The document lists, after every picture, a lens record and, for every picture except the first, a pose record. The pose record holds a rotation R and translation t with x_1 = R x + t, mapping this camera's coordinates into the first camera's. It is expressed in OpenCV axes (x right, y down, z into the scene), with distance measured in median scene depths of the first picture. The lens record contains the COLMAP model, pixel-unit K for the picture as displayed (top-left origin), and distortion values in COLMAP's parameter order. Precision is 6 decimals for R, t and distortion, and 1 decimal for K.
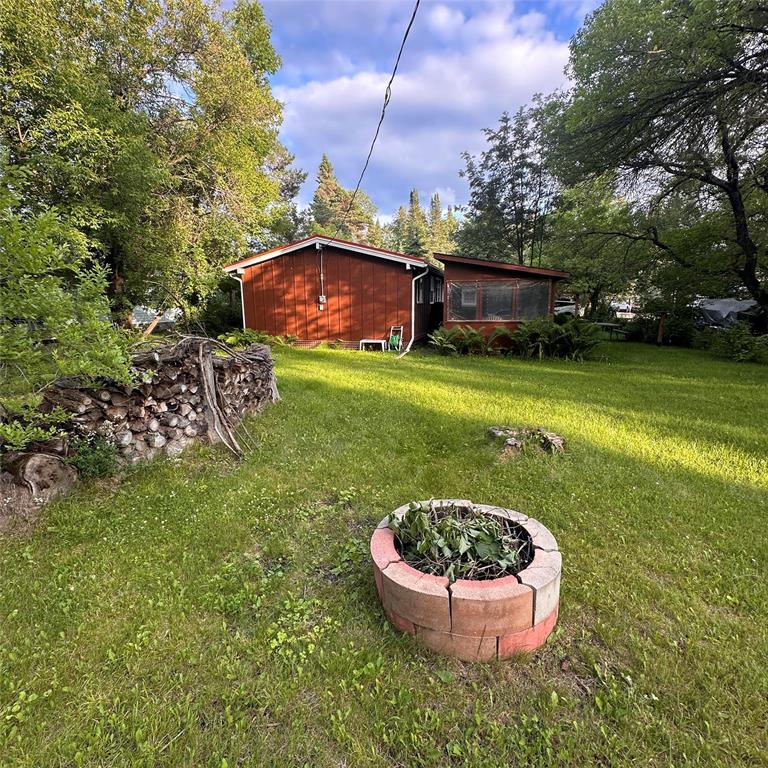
lens RADIAL K [[405.7, 0, 383.9], [0, 405.7, 385.5], [0, 0, 1]] dist [-0.000244, 0.000603]
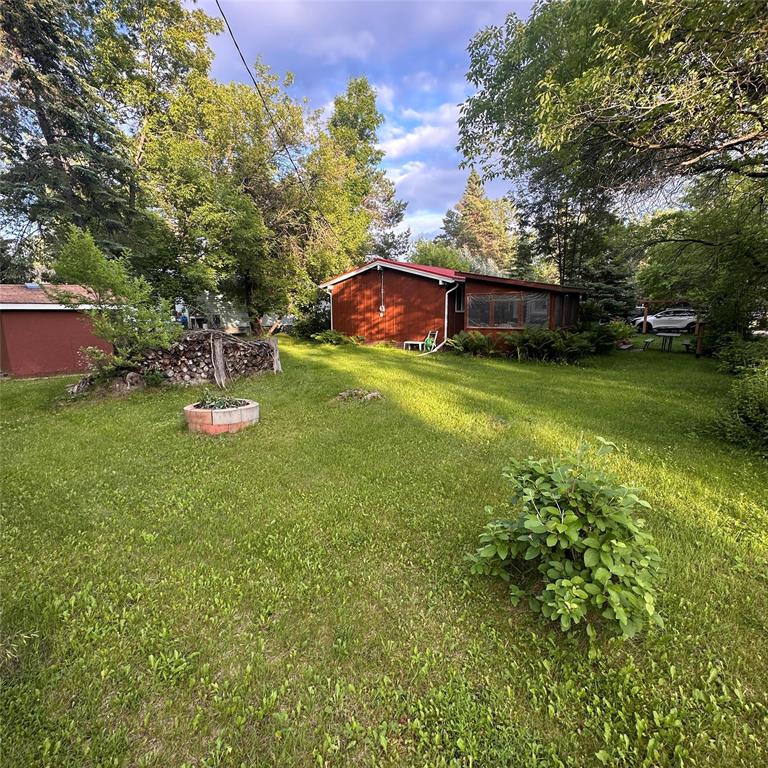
lens RADIAL K [[405.7, 0, 385.5], [0, 405.7, 383.8], [0, 0, 1]] dist [-0.000244, 0.000603]
pose [[0.925912, 0.073290, -0.370561, 0.367373], [-0.079730, 0.996814, -0.002069, 0.027081], [0.369228, 0.031460, 0.928806, -0.184239]]
